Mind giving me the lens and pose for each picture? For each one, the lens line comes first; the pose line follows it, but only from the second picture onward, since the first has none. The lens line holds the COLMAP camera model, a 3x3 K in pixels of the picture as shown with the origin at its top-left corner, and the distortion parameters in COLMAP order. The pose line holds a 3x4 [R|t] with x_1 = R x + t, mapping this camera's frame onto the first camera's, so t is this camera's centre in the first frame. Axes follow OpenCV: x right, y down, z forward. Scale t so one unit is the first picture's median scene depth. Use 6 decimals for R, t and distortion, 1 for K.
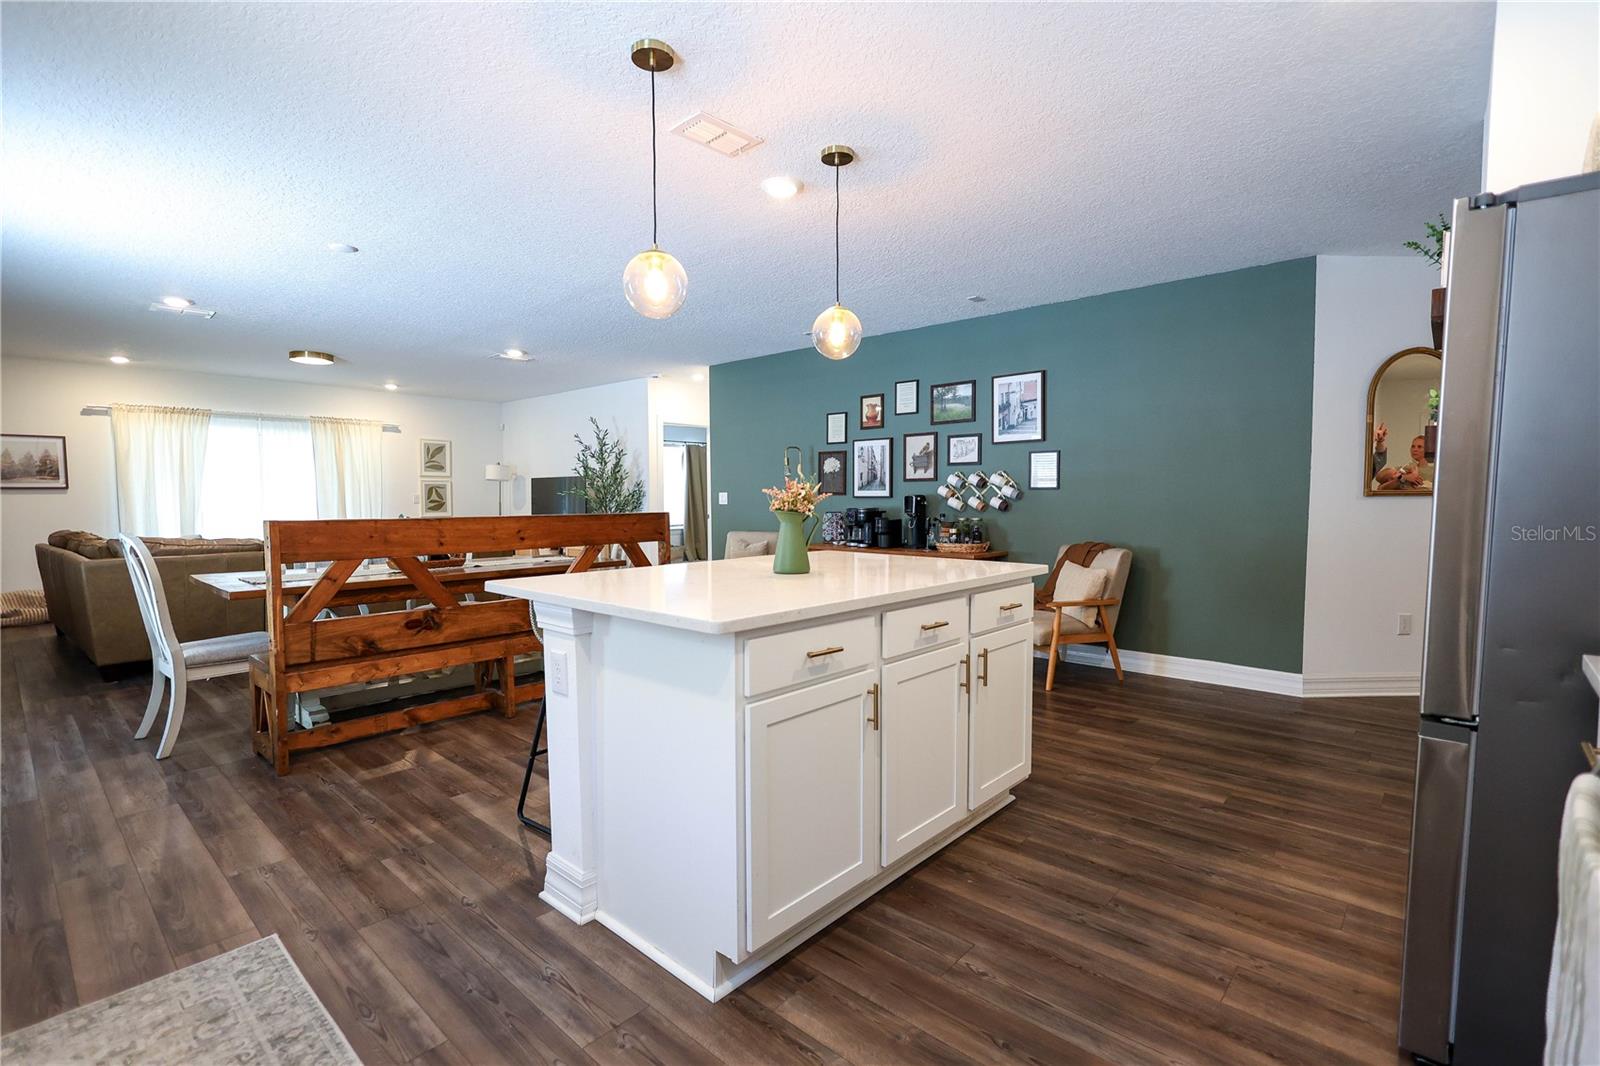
lens RADIAL K [[735.5, 0, 802.2], [0, 735.5, 536.9], [0, 0, 1]] dist [-0.004775, 0.001919]
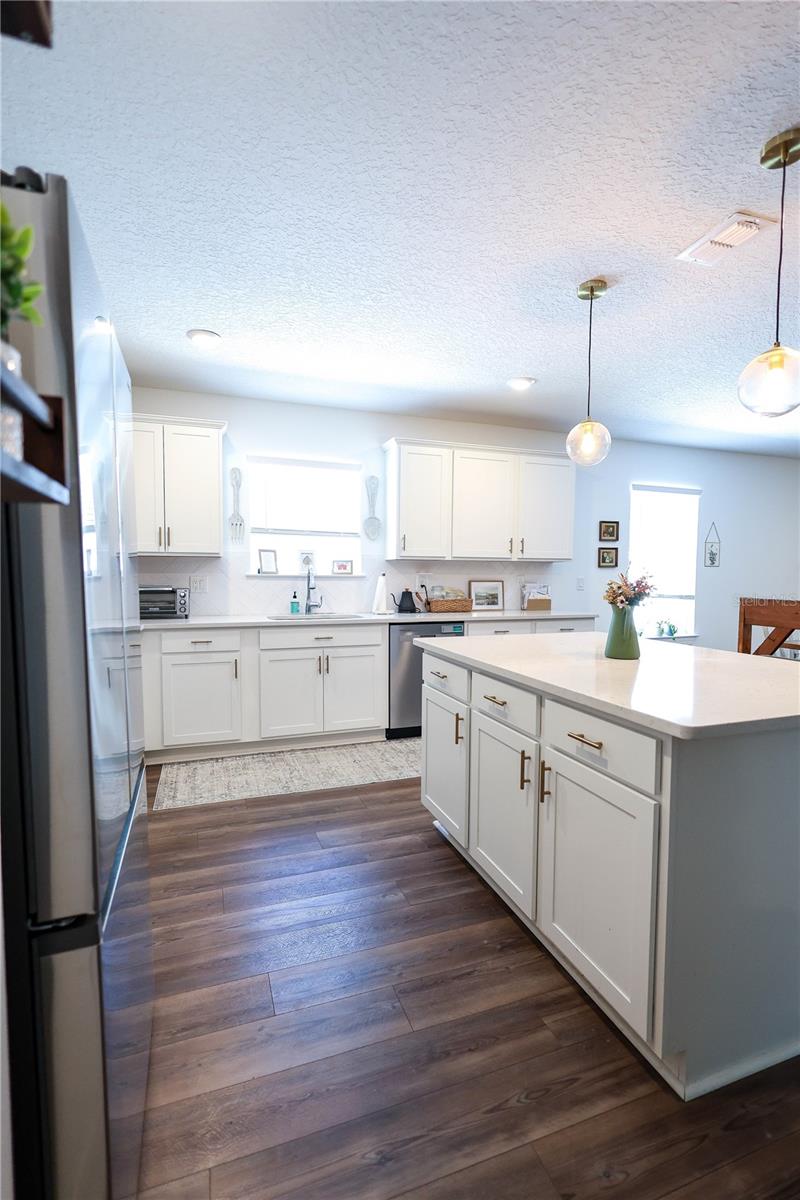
lens RADIAL K [[551.6, 0, 400.6], [0, 551.6, 604.5], [0, 0, 1]] dist [-0.004775, 0.001919]
pose [[-0.477162, 0.048958, -0.877451, 0.641186], [-0.054333, 0.994894, 0.085057, -0.061806], [0.877134, 0.088260, -0.472065, 0.802317]]
